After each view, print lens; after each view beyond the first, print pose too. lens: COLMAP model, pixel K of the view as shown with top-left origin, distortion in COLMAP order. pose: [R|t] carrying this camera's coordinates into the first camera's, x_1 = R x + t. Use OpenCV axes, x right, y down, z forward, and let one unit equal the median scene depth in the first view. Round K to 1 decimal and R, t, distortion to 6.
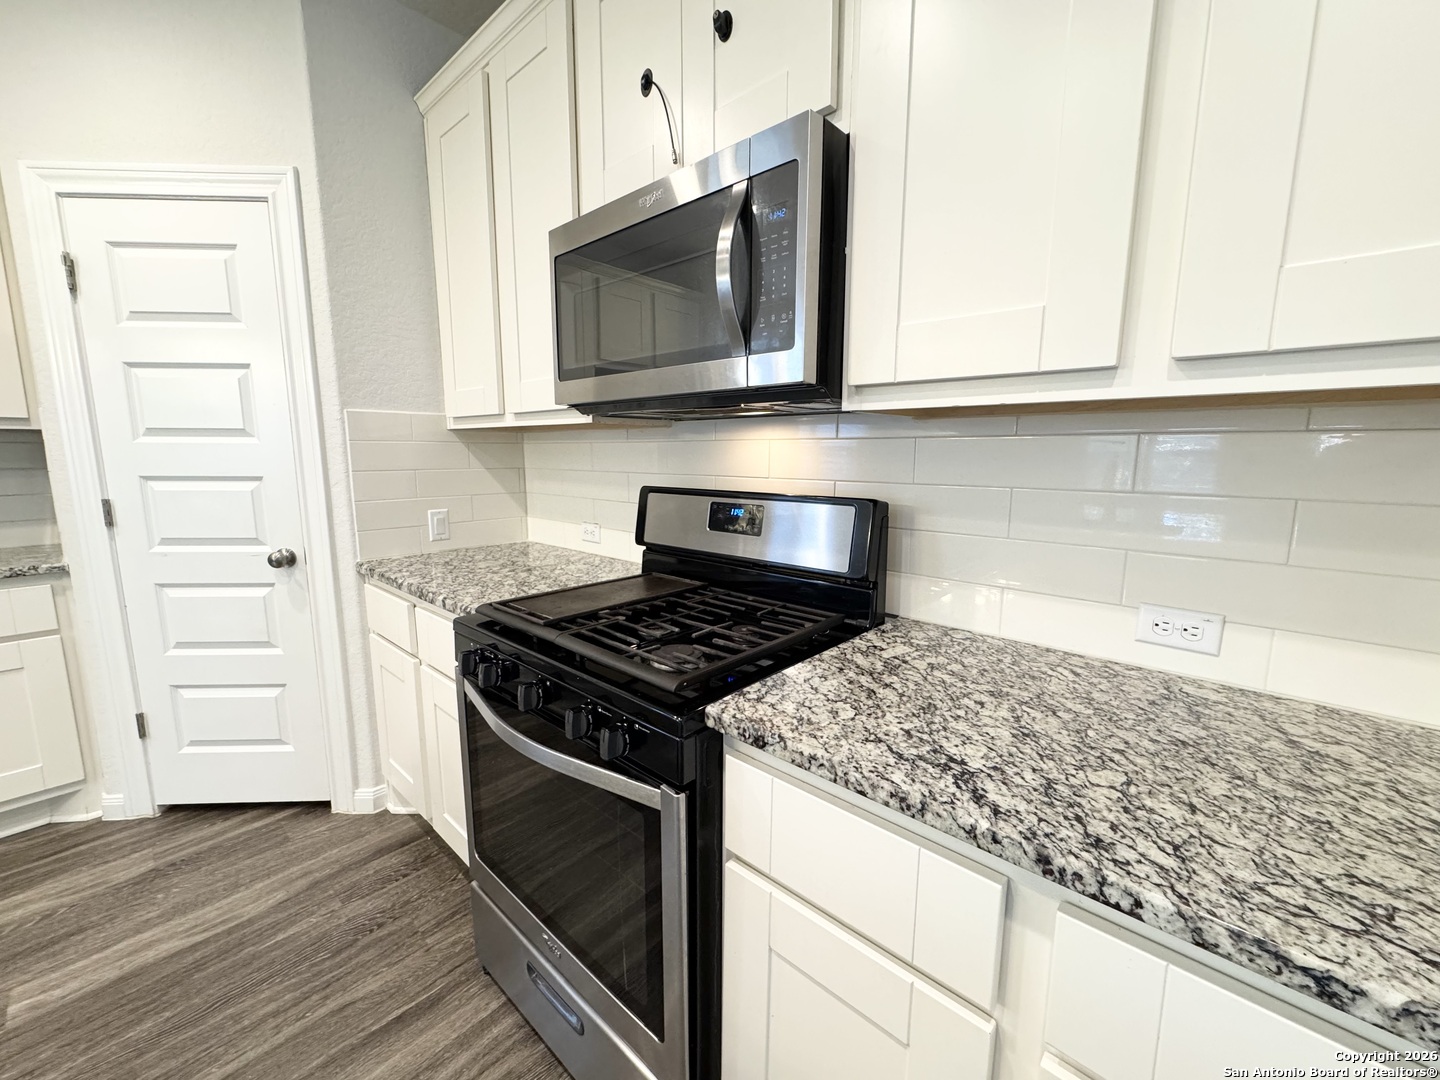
lens RADIAL K [[575.0, 0, 721.1], [0, 575.0, 537.3], [0, 0, 1]] dist [-0.002638, 0.000344]
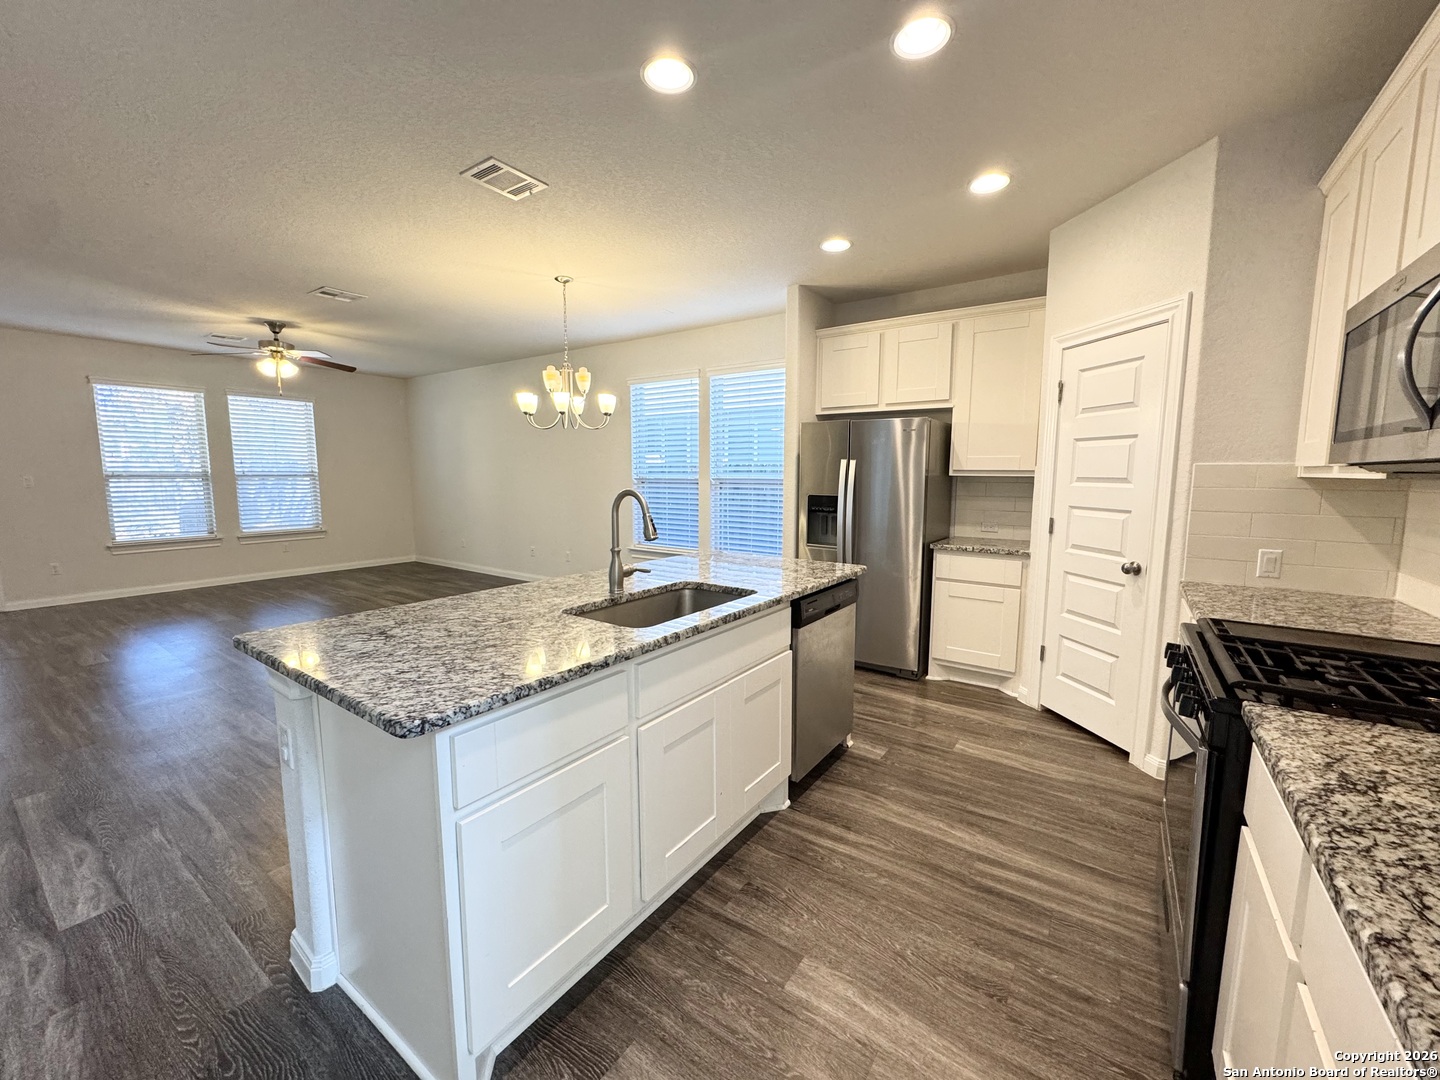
lens RADIAL K [[571.7, 0, 723.7], [0, 571.7, 538.0], [0, 0, 1]] dist [-0.002198, 0.000341]
pose [[0.131132, 0.108859, -0.985370, 0.629064], [-0.152126, 0.984390, 0.088506, -0.010825], [0.979623, 0.138294, 0.145645, -0.265010]]
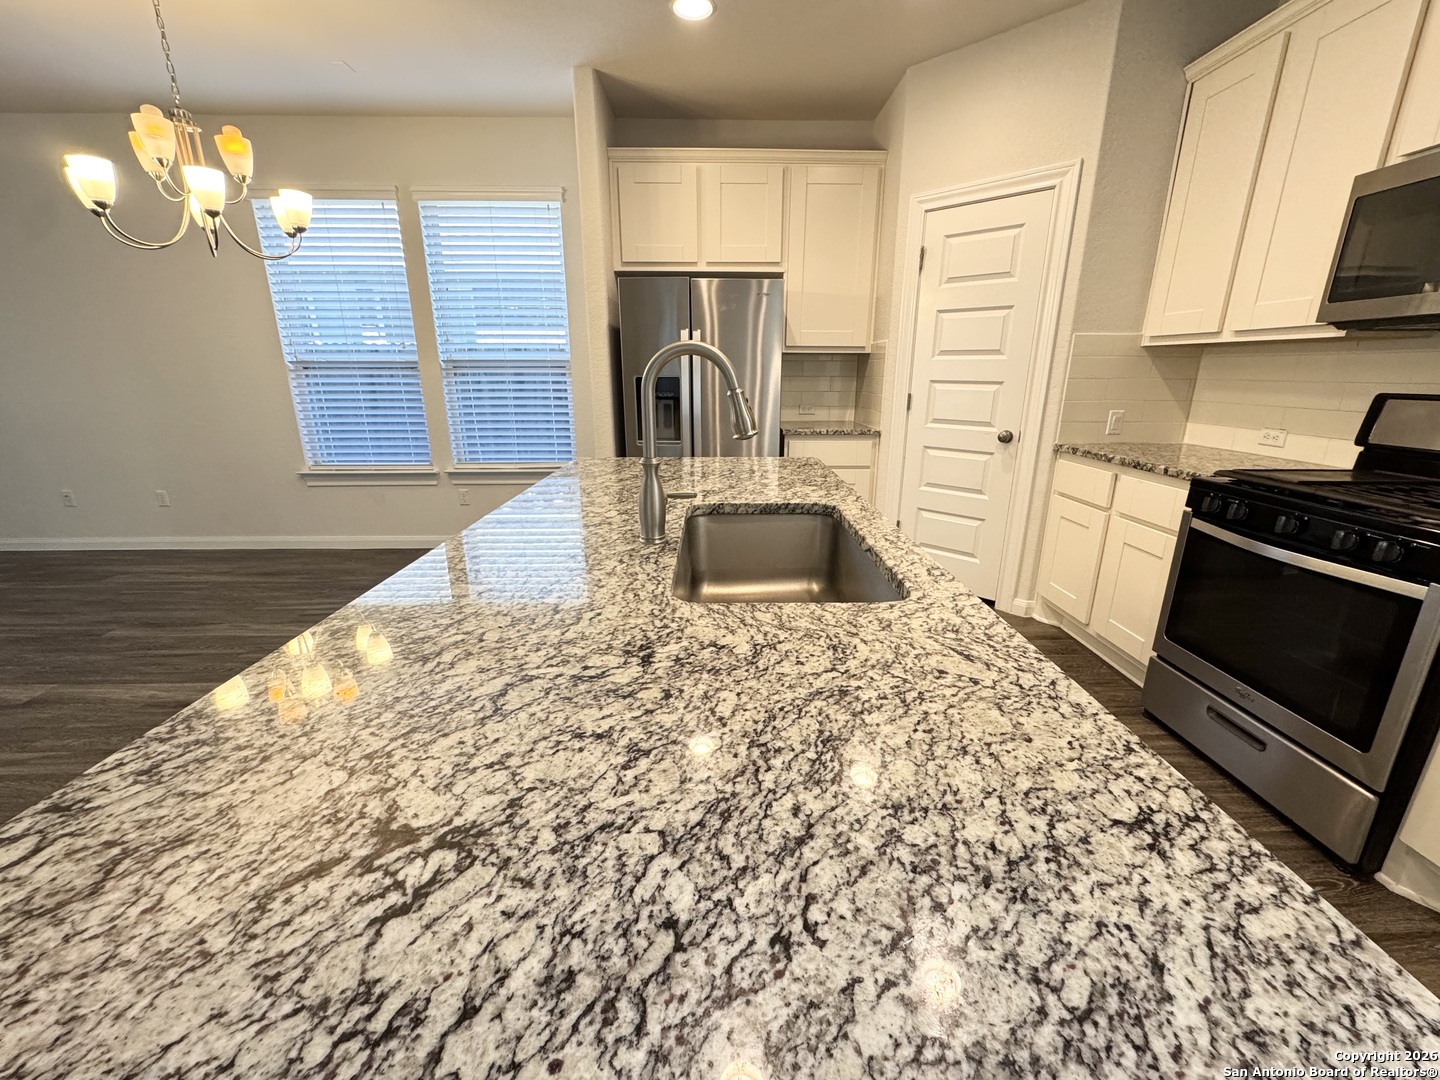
lens RADIAL K [[573.9, 0, 723.2], [0, 573.9, 537.5], [0, 0, 1]] dist [-0.003258, -0.000161]
pose [[0.690523, 0.200794, -0.694881, -0.213768], [-0.106444, 0.978446, 0.176957, 0.140960], [0.715435, -0.048227, 0.697013, -0.795054]]
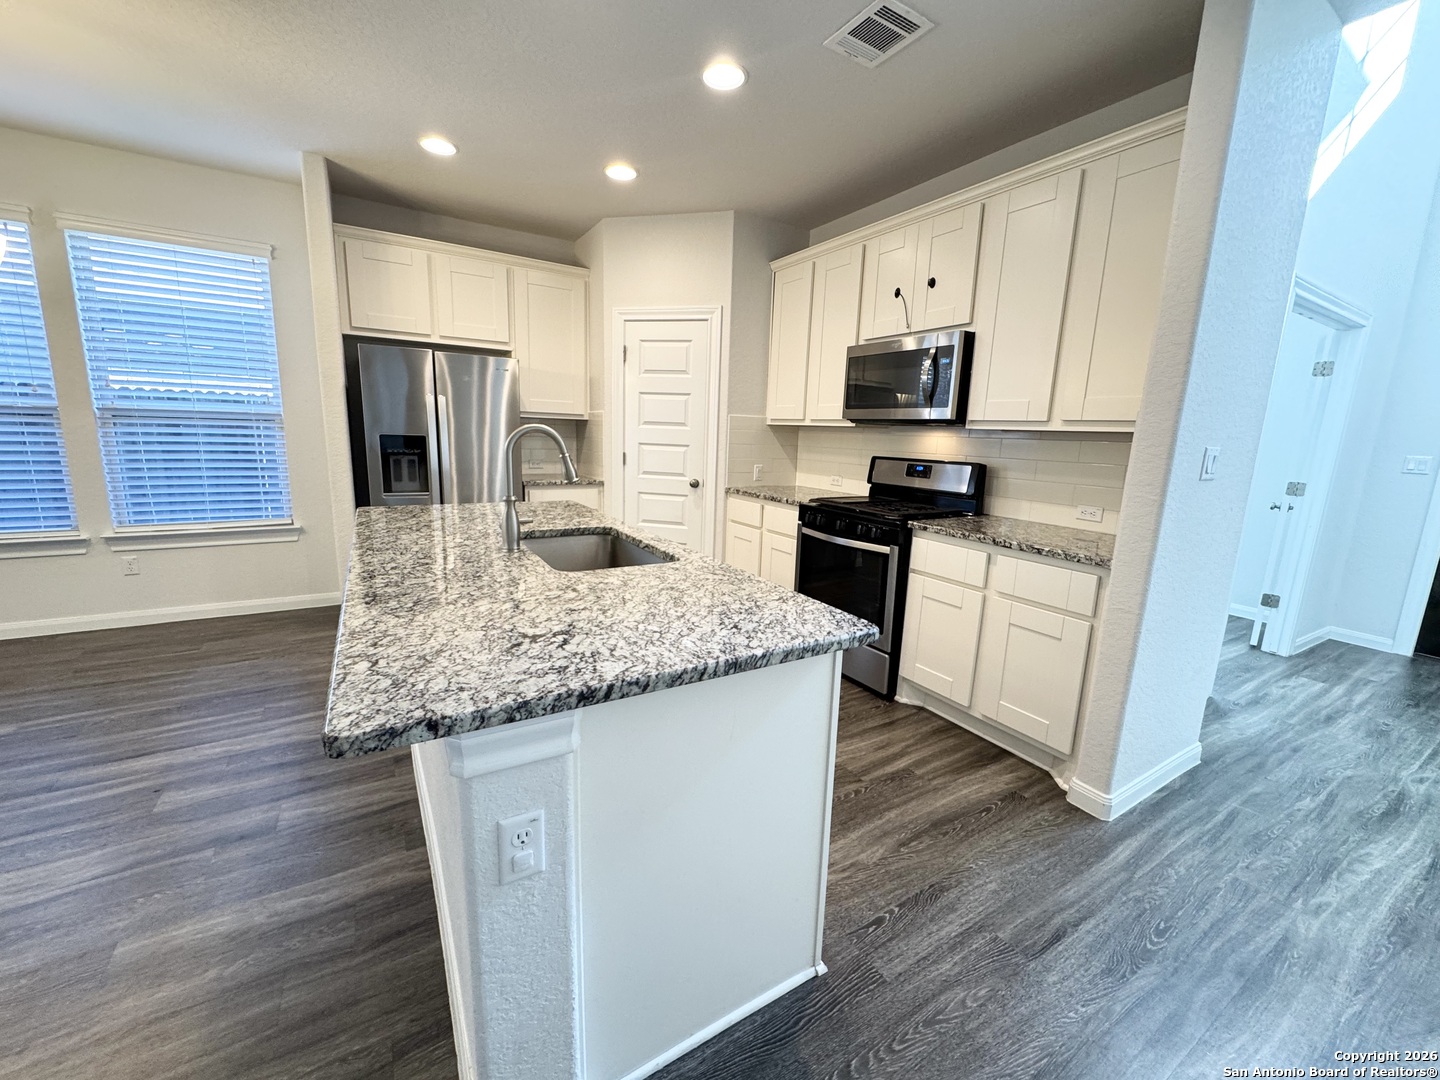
lens RADIAL K [[575.0, 0, 721.1], [0, 575.0, 537.3], [0, 0, 1]] dist [-0.002638, 0.000344]
pose [[0.959764, 0.080568, -0.269001, -0.089593], [-0.072869, 0.996598, 0.038499, 0.190454], [0.271187, -0.017348, 0.962370, -1.356538]]
